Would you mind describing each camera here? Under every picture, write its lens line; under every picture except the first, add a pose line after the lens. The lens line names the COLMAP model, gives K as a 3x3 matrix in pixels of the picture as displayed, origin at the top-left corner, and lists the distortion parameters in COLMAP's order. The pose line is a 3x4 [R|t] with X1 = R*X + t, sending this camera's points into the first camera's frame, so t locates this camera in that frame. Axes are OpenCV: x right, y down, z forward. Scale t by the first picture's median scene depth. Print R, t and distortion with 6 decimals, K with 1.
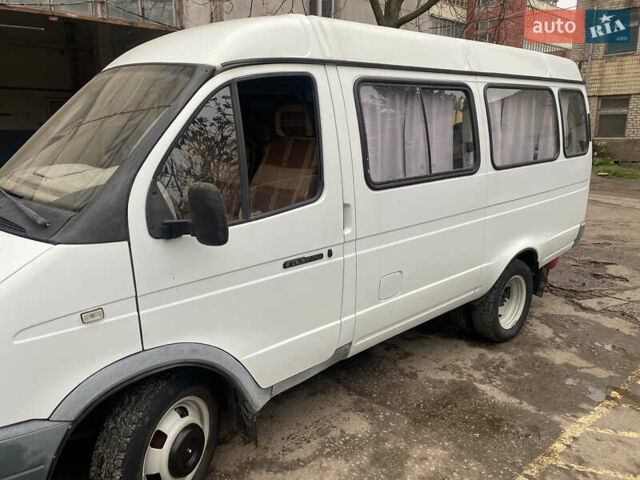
lens RADIAL K [[483.0, 0, 320.0], [0, 483.0, 240.0], [0, 0, 1]] dist [0.000036, 0.005891]
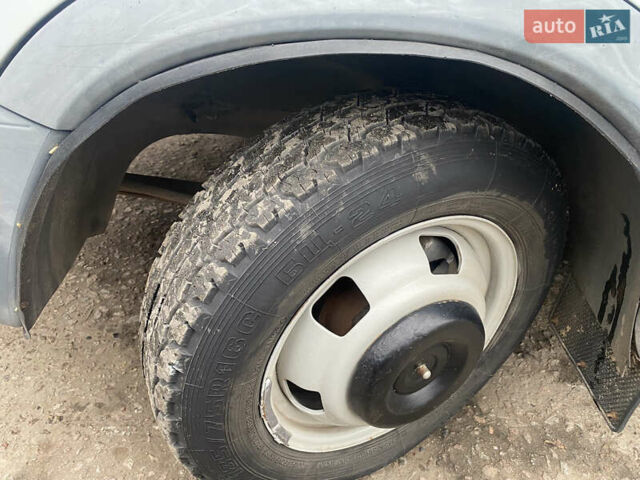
lens RADIAL K [[483.0, 0, 320.0], [0, 483.0, 240.0], [0, 0, 1]] dist [0.000036, 0.005891]
pose [[0.773138, 0.390611, -0.499680, -0.159341], [-0.201734, 0.898381, 0.390149, 0.198551], [0.601300, -0.200836, 0.773372, 0.587490]]
